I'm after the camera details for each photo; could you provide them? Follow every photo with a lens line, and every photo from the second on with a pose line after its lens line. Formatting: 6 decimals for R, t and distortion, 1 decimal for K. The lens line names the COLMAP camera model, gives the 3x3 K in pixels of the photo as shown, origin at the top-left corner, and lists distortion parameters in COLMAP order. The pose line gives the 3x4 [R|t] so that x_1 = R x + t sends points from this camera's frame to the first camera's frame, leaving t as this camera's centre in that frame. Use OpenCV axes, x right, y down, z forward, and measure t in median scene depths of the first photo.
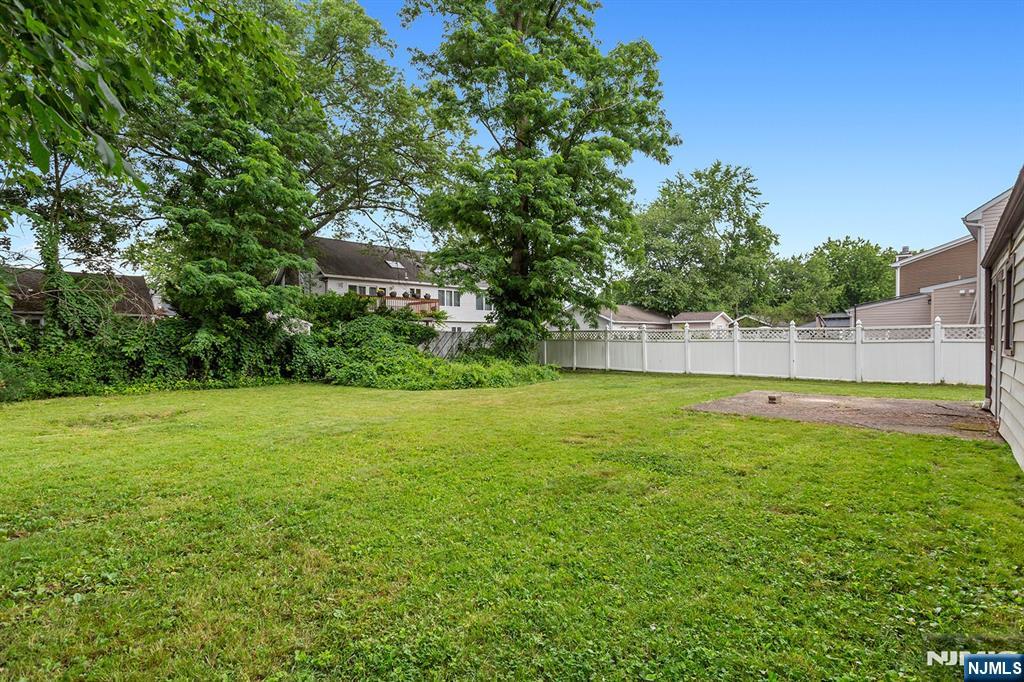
lens RADIAL K [[487.9, 0, 514.5], [0, 487.9, 339.1], [0, 0, 1]] dist [0.003696, -0.000005]
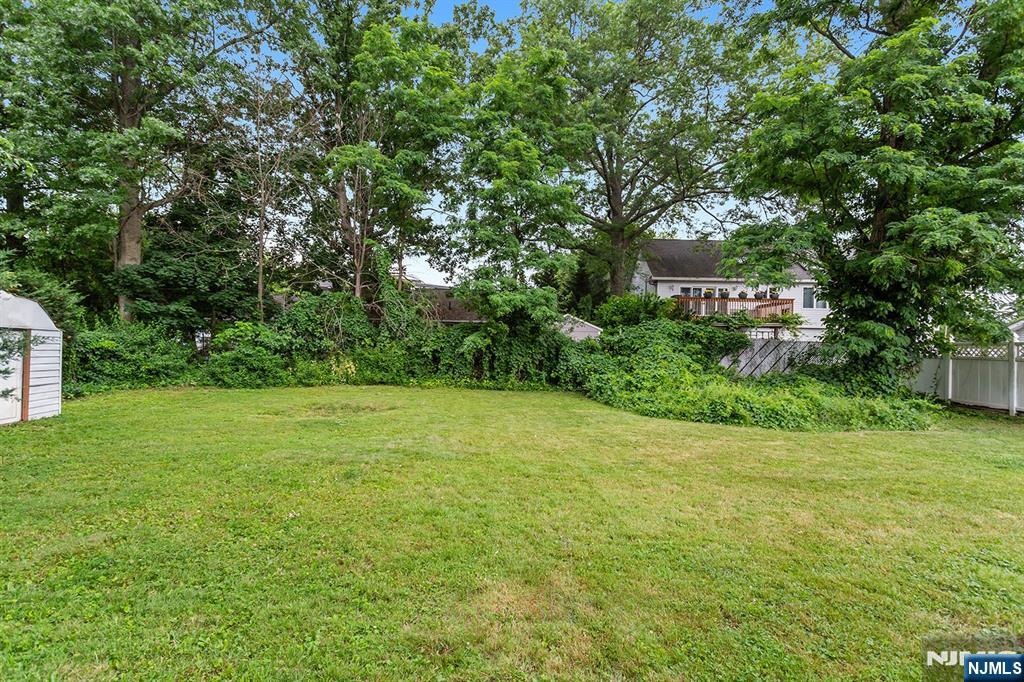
lens RADIAL K [[487.9, 0, 510.1], [0, 487.9, 342.0], [0, 0, 1]] dist [0.003696, -0.000005]
pose [[0.693061, 0.020850, -0.720578, 0.156857], [-0.030661, 0.999530, -0.000570, -0.001137], [0.720227, 0.022489, 0.693374, 0.271805]]
